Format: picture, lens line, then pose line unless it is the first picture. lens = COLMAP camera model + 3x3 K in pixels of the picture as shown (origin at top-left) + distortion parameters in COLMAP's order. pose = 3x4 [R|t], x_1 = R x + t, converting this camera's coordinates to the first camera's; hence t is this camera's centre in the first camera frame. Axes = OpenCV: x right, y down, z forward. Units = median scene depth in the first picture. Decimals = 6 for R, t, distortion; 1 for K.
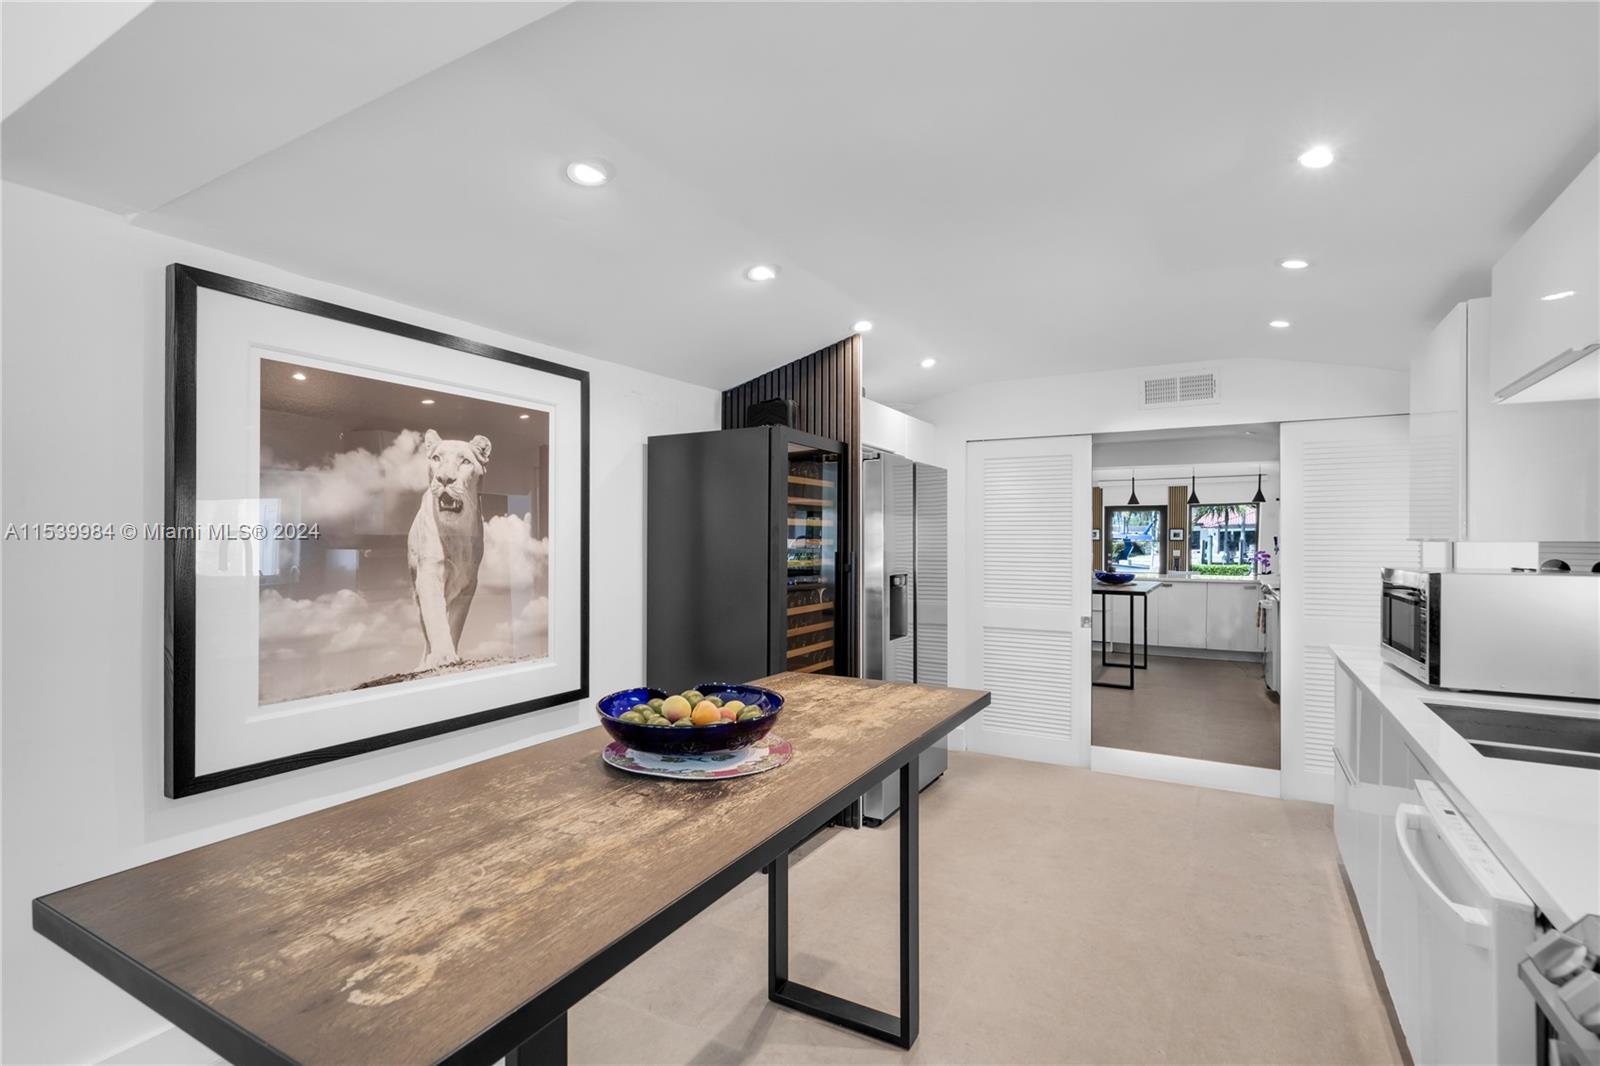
lens RADIAL K [[734.0, 0, 800.0], [0, 734.0, 533.0], [0, 0, 1]] dist [0.002542, 0.000717]
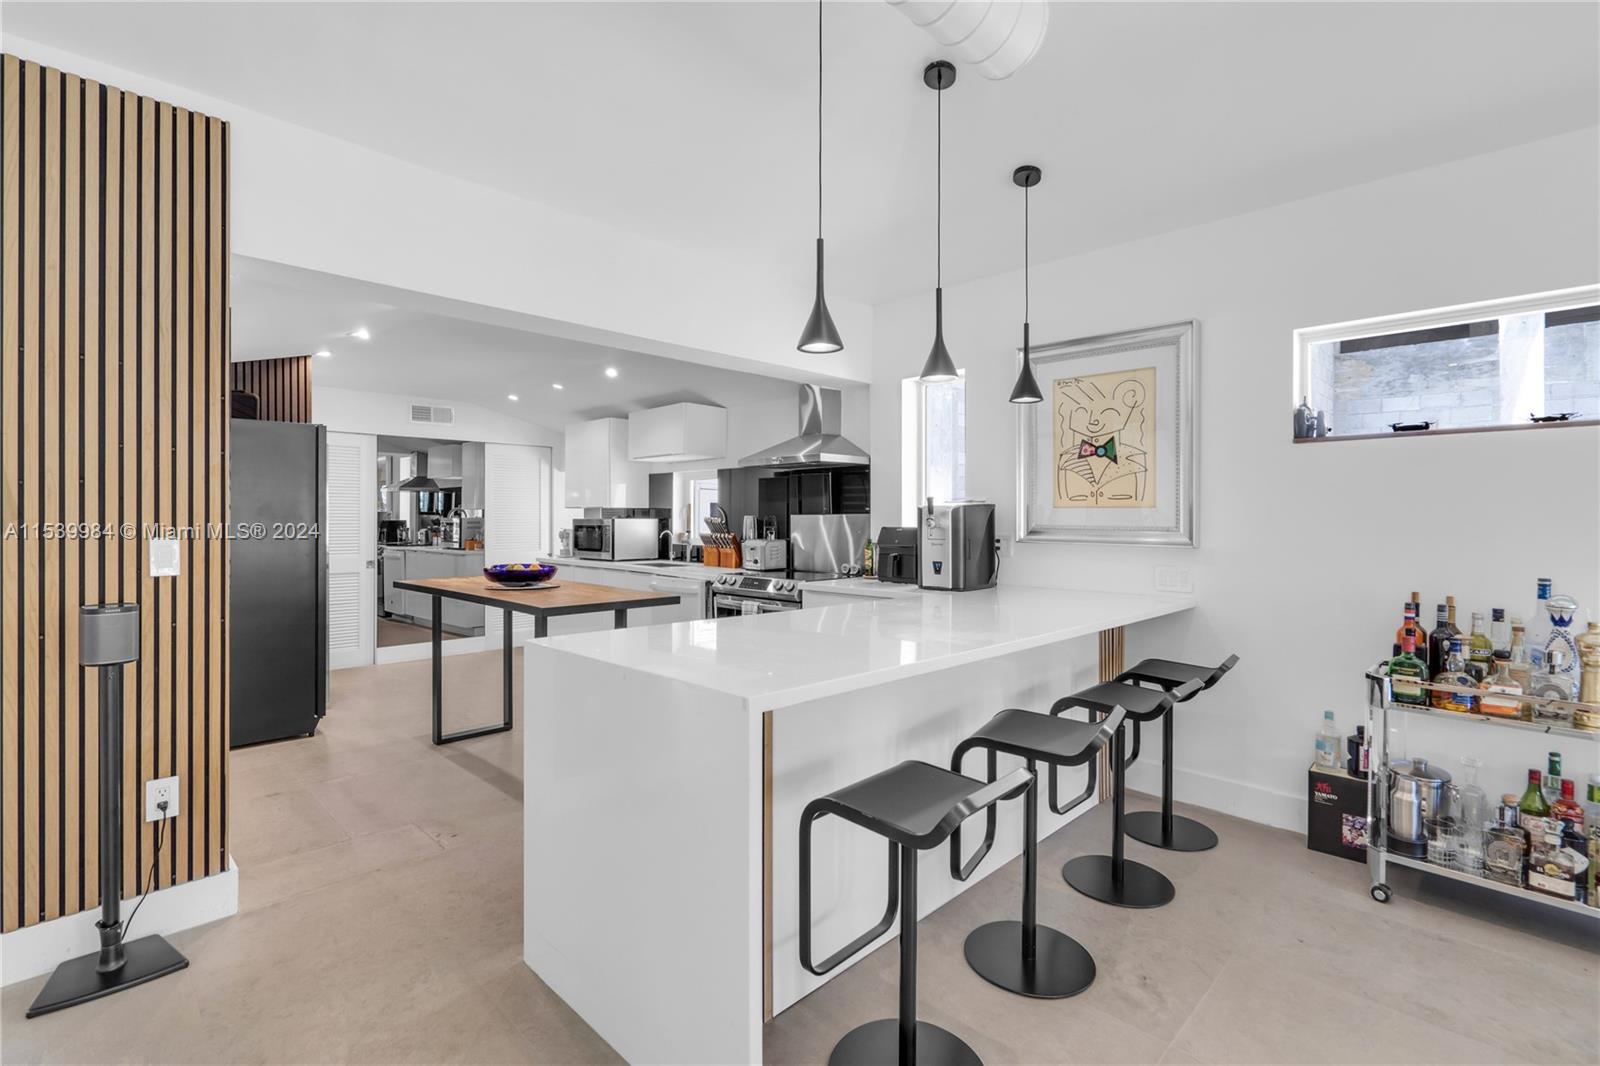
lens RADIAL K [[745.5, 0, 802.2], [0, 745.5, 509.2], [0, 0, 1]] dist [0.001446, -0.000057]
pose [[0.258264, 0.005050, 0.966061, -0.853275], [-0.008474, 0.999960, -0.002962, 0.010432], [-0.966037, -0.007421, 0.258296, -0.210054]]
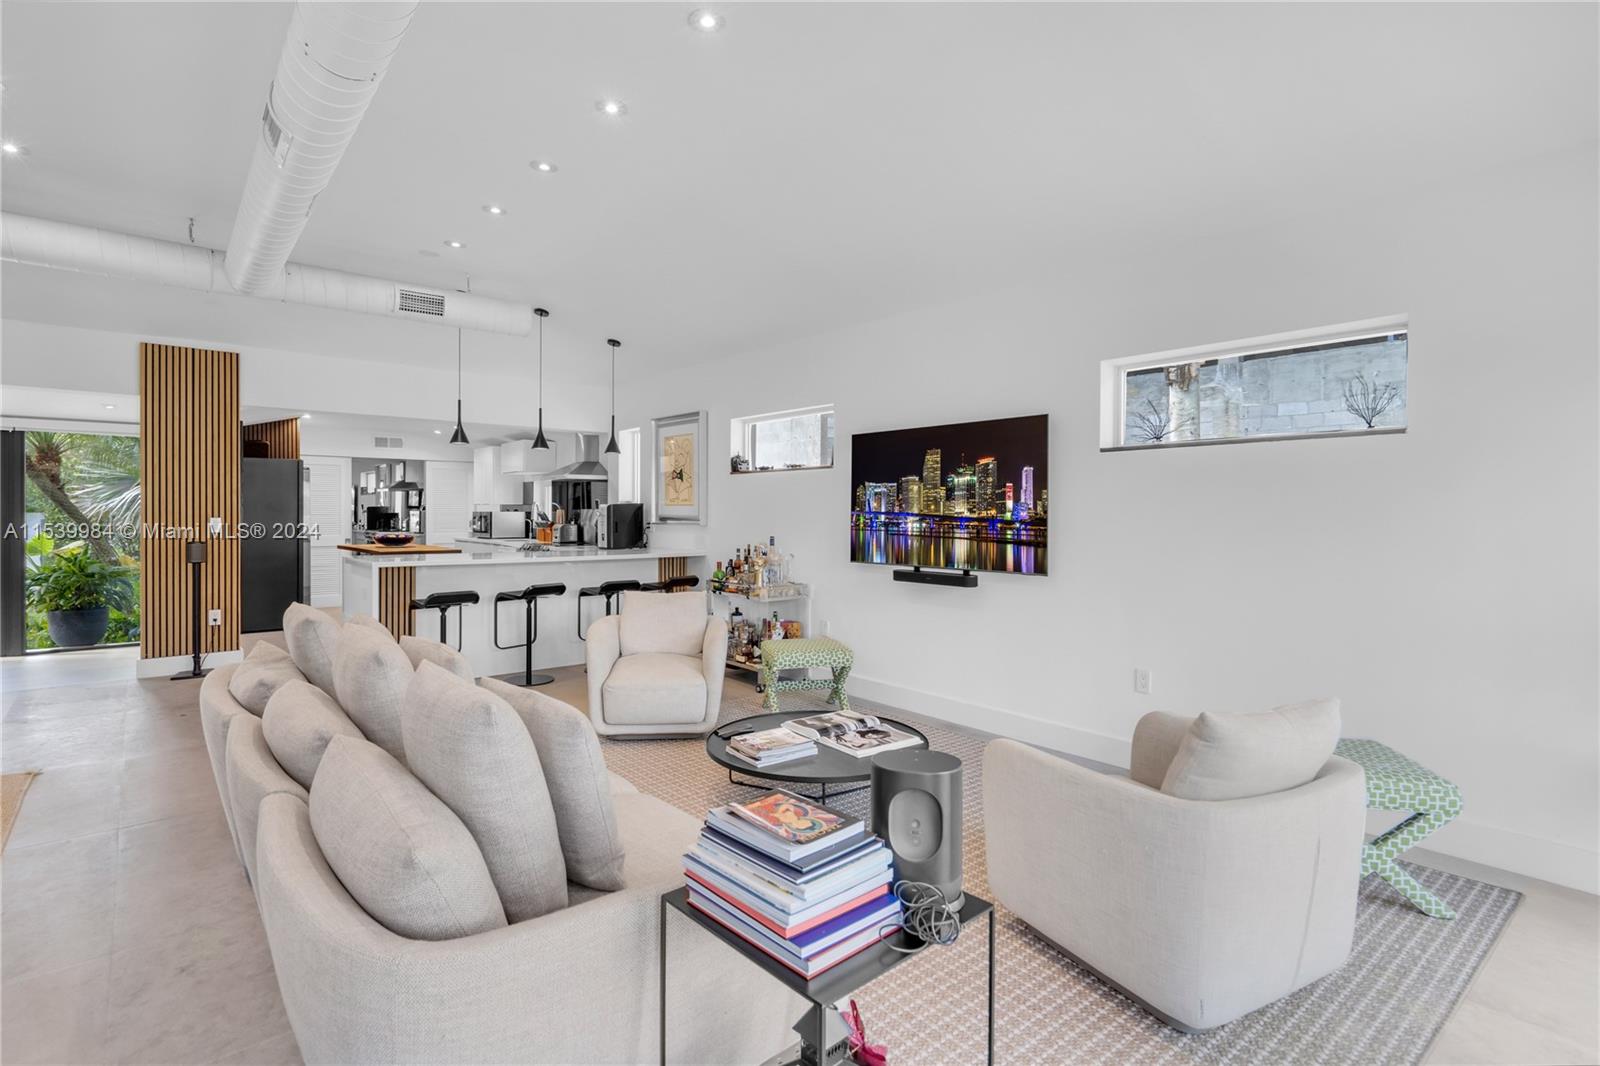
lens RADIAL K [[771.3, 0, 794.1], [0, 771.3, 505.0], [0, 0, 1]] dist [-0.000522, 0.000126]
pose [[0.332299, 0.002875, 0.943170, -1.447854], [-0.007377, 0.999973, -0.000449, 0.002009], [-0.943145, -0.006809, 0.332311, -1.119707]]
